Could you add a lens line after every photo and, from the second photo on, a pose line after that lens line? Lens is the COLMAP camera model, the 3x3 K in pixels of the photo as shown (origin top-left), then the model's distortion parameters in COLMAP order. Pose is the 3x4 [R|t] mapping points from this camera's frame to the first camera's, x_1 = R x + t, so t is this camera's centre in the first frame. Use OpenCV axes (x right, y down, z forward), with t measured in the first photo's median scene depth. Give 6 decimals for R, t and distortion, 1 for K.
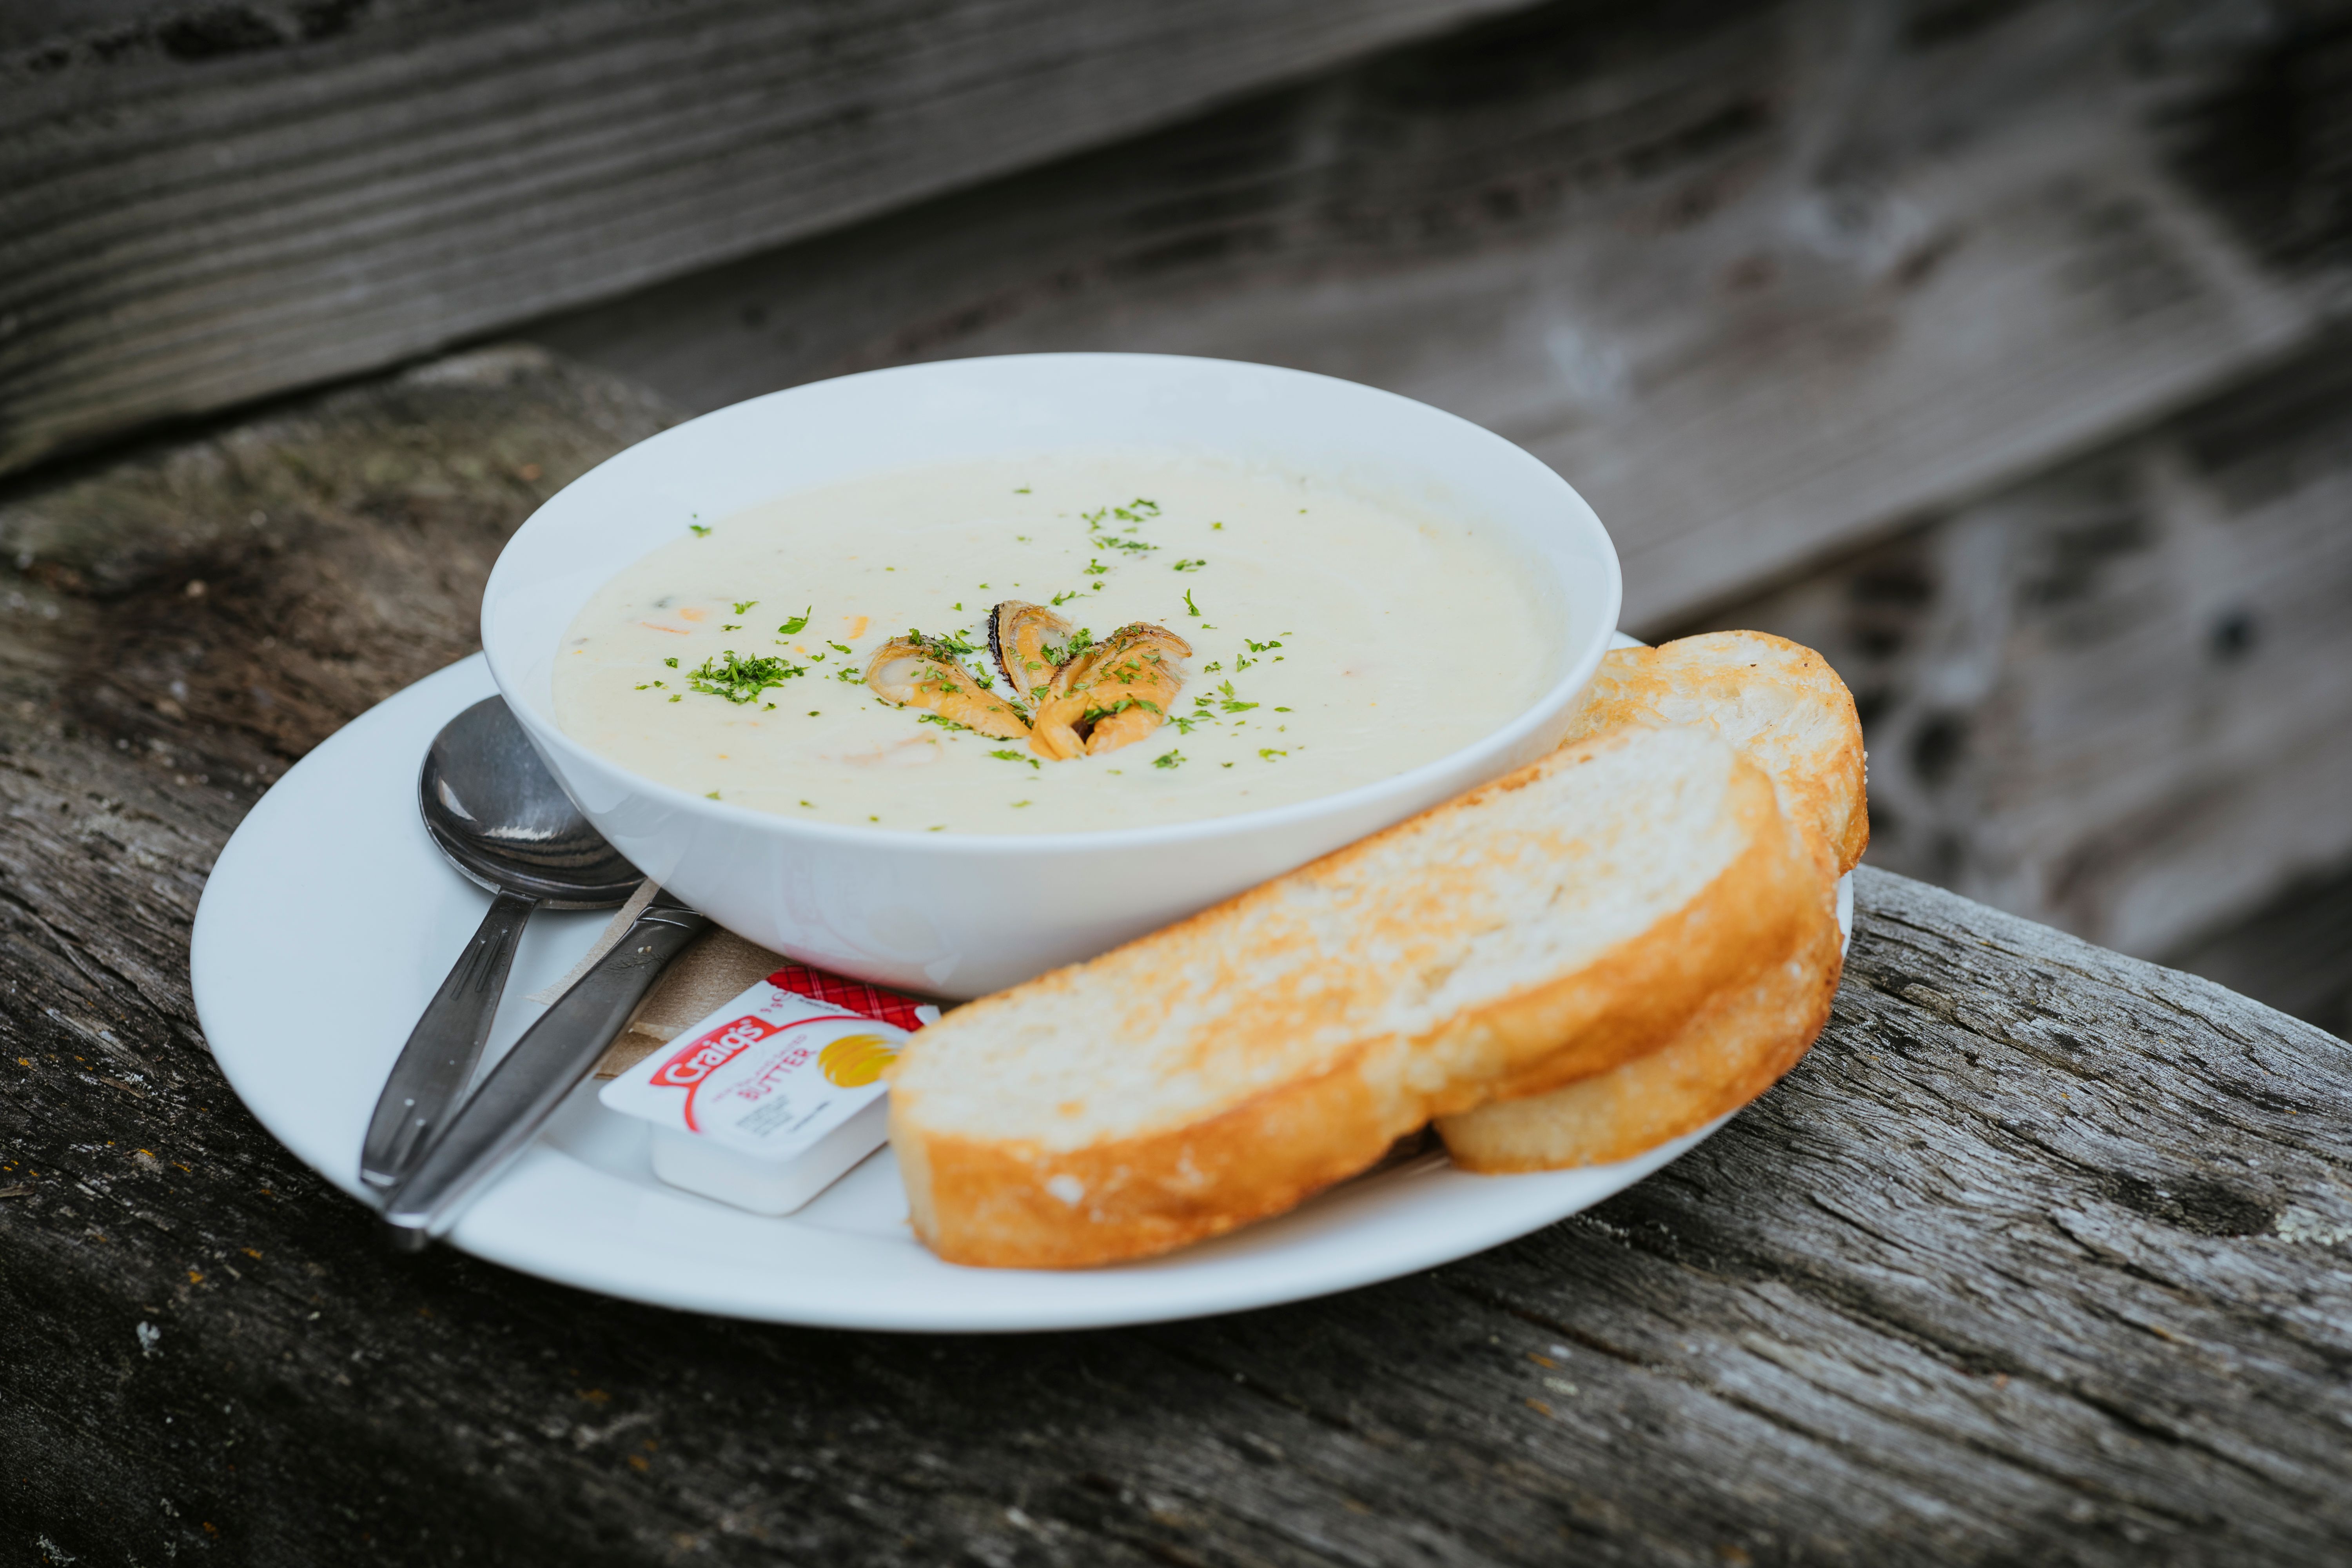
lens RADIAL K [[5952.1, 0, 1176.0], [0, 5952.1, 784.0], [0, 0, 1]] dist [0.553914, 0.691802]
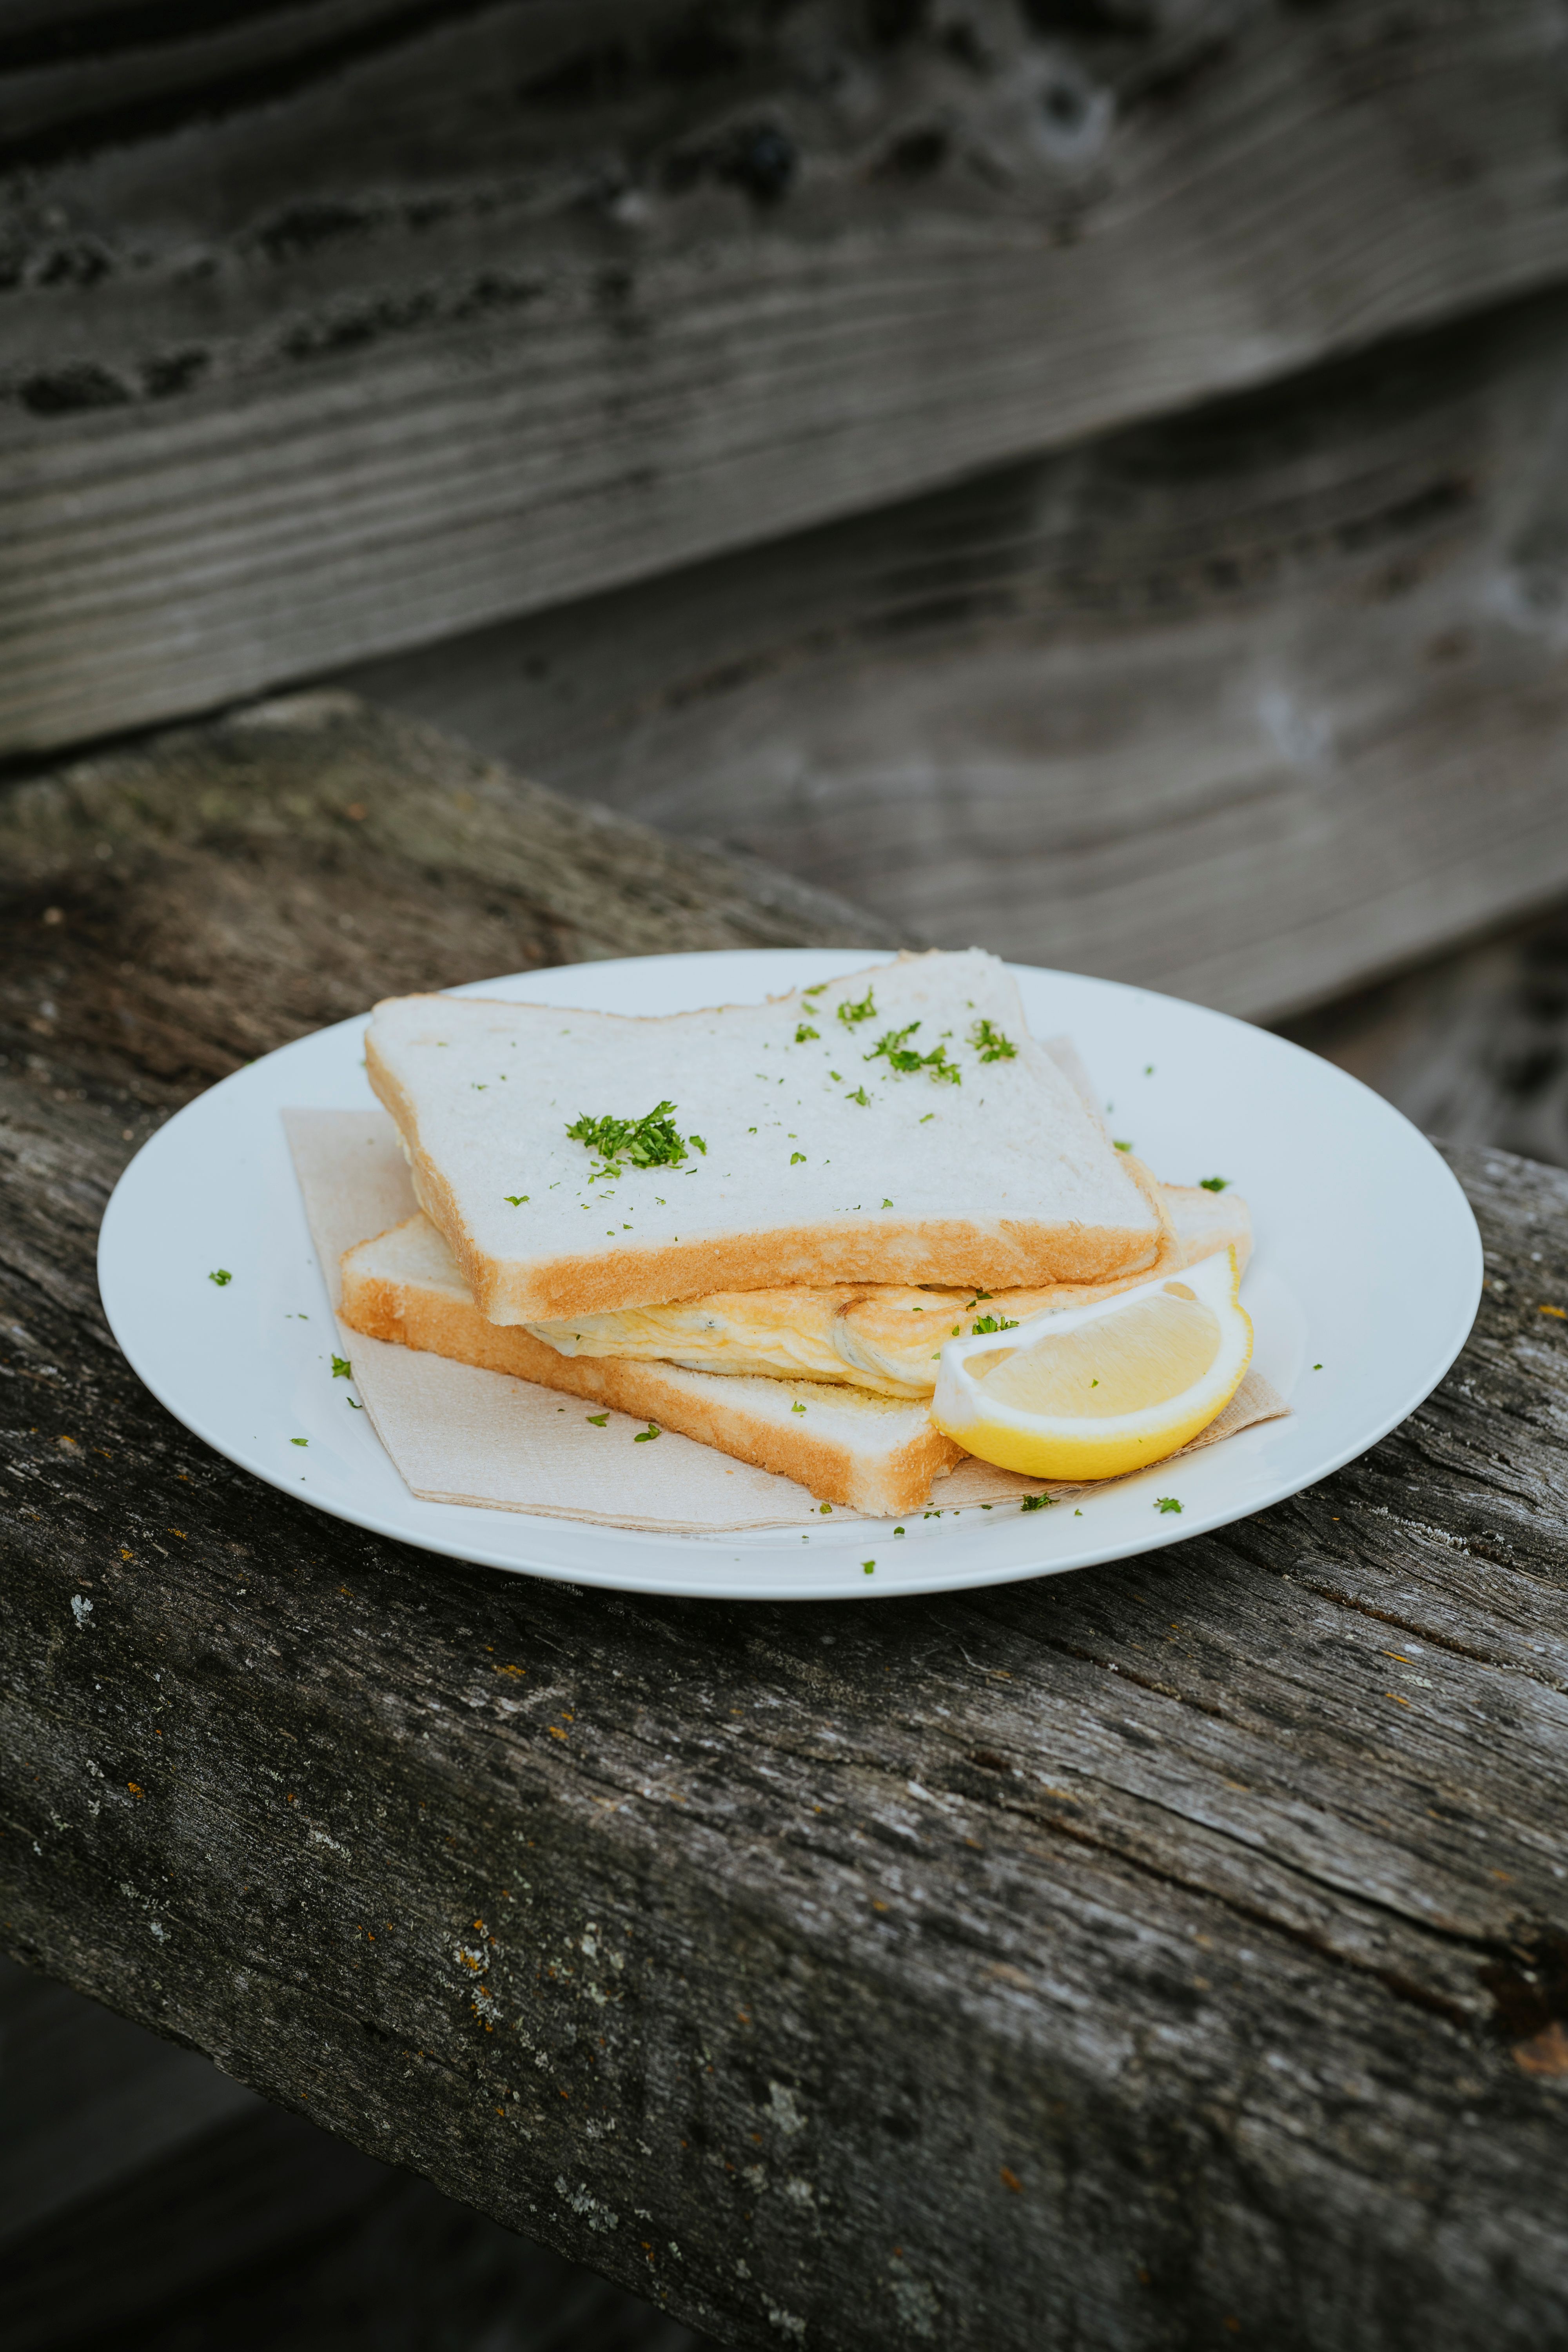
lens RADIAL K [[5952.1, 0, 784.0], [0, 5952.1, 1176.0], [0, 0, 1]] dist [0.553914, 0.691802]
pose [[0.999556, 0.019303, 0.022681, -0.069617], [-0.019395, 0.999805, 0.003840, 0.007987], [-0.022602, -0.004278, 0.999735, -0.062883]]
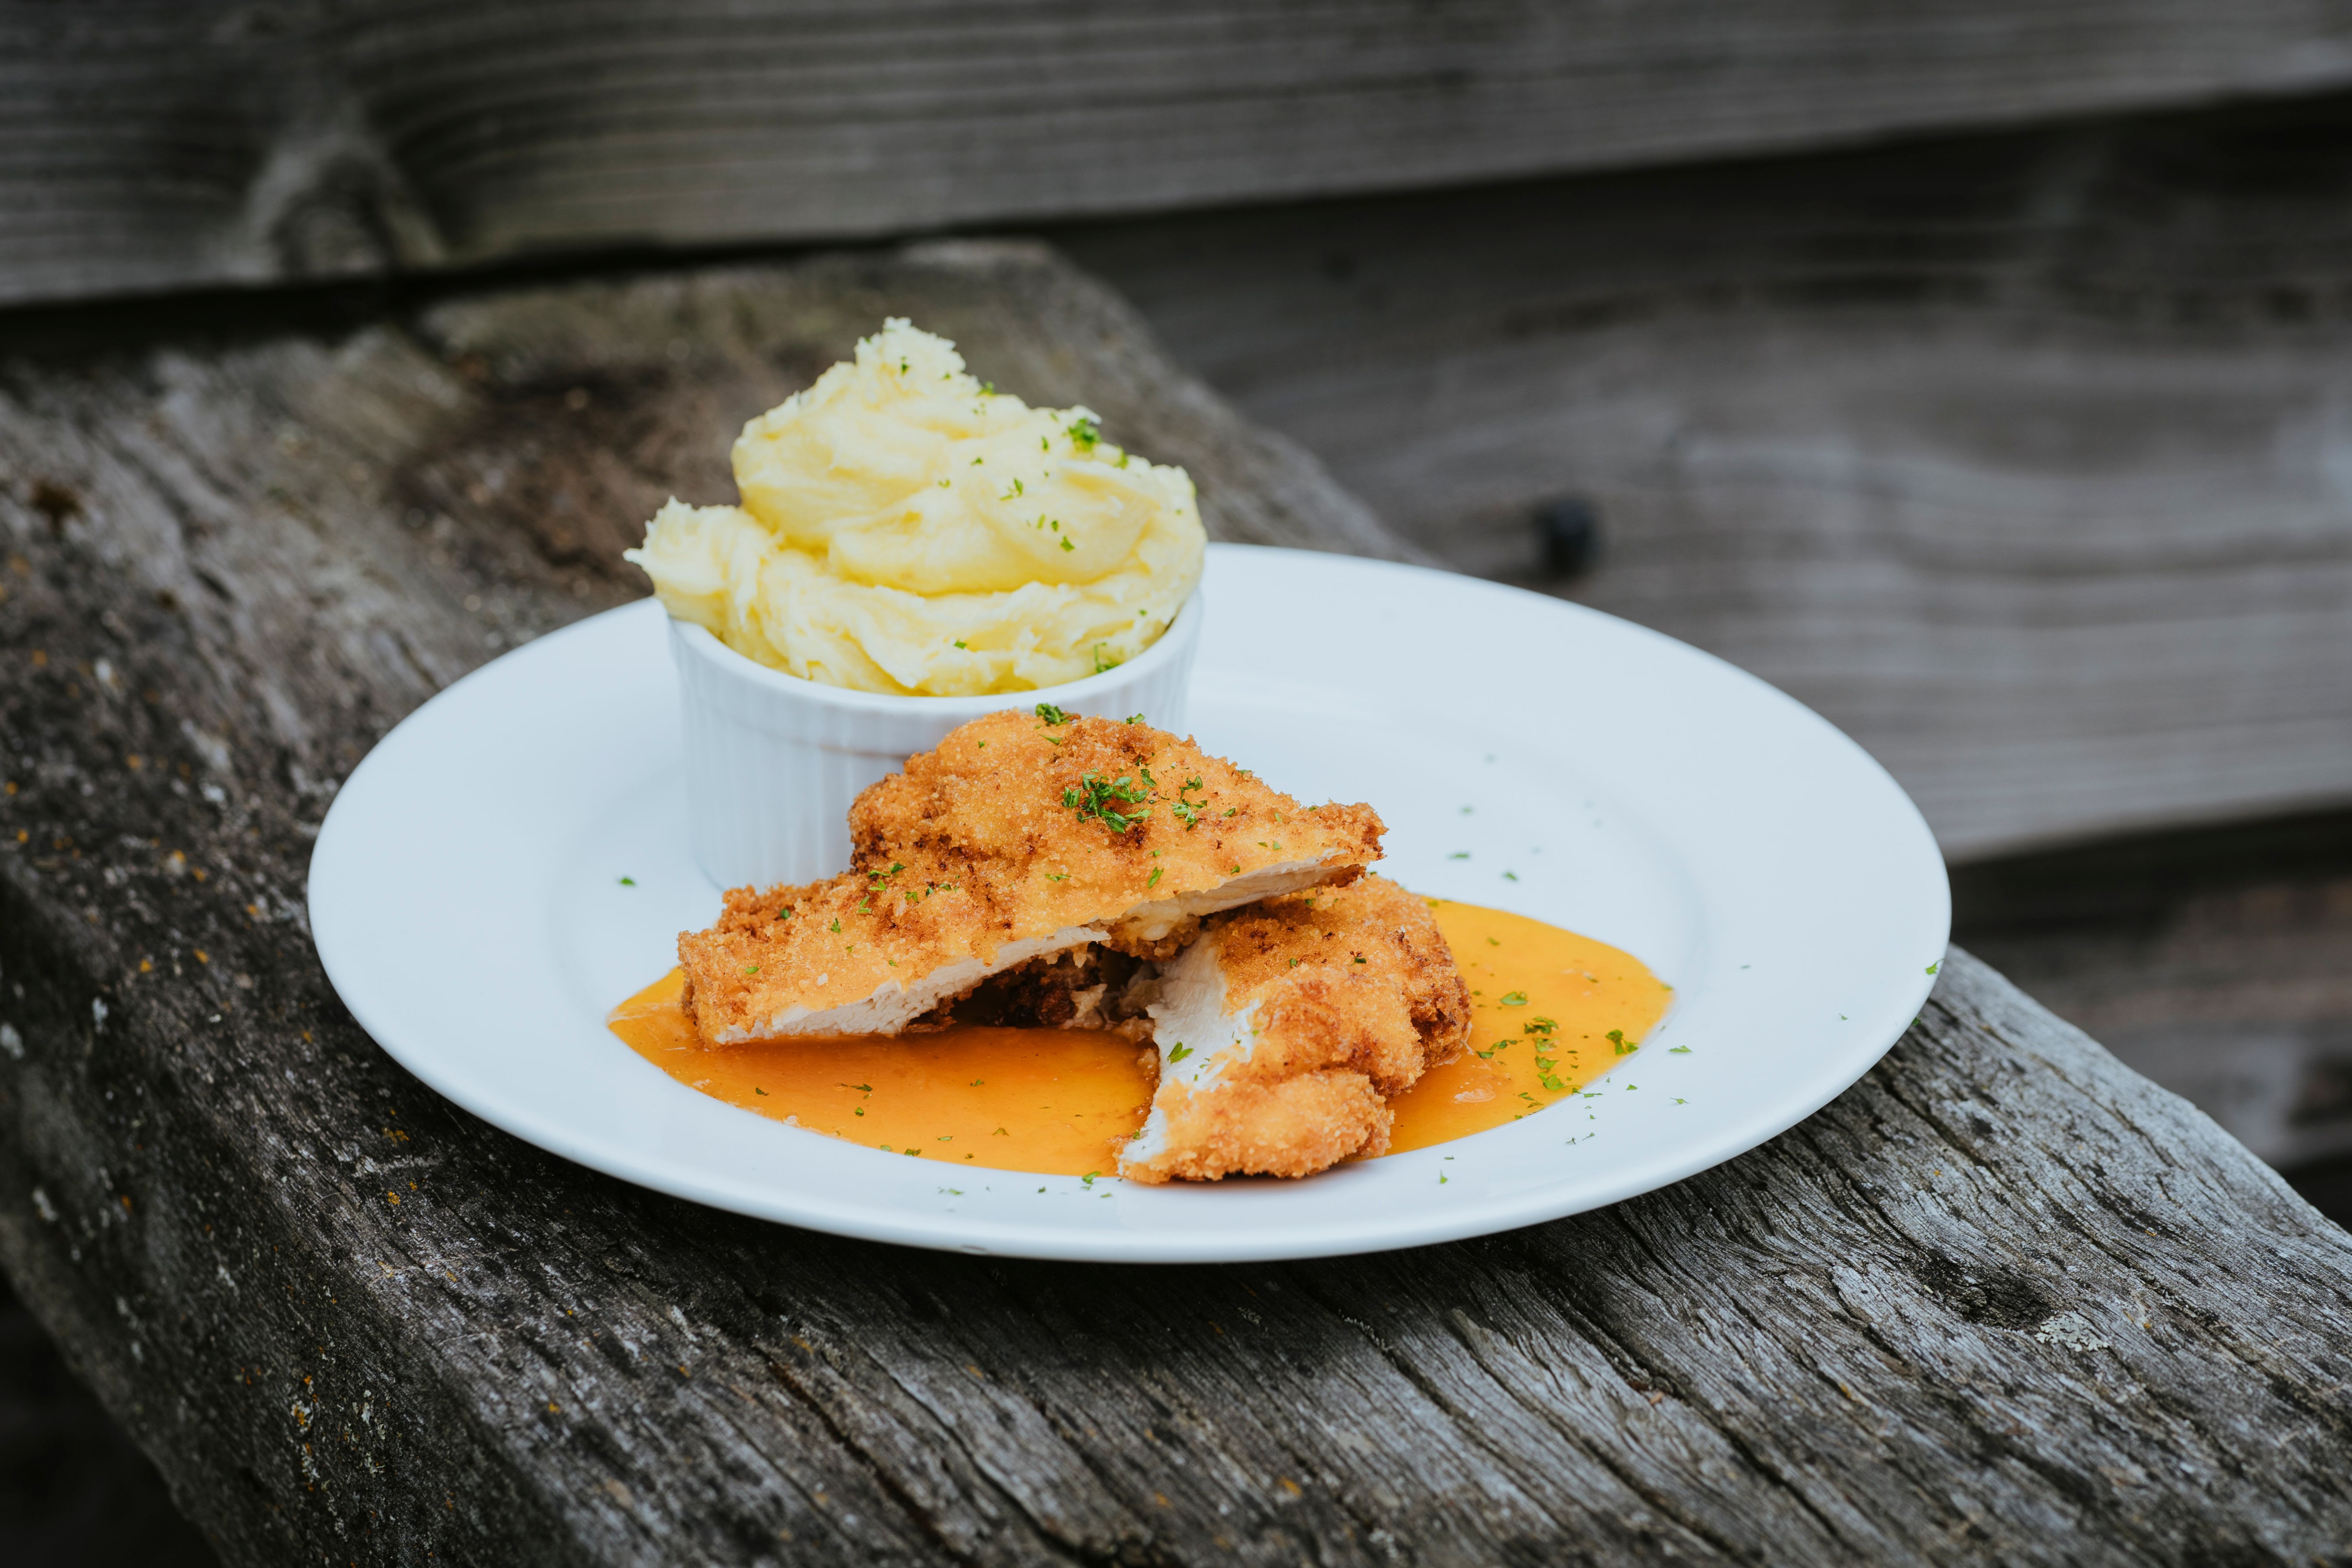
lens RADIAL K [[6615.2, 0, 1176.0], [0, 6615.2, 784.0], [0, 0, 1]] dist [0.518513, 0.536650]
pose [[0.938556, 0.187852, -0.289525, 0.337065], [-0.195142, 0.980768, 0.003757, 0.009902], [0.284663, 0.052973, 0.957163, -0.076174]]
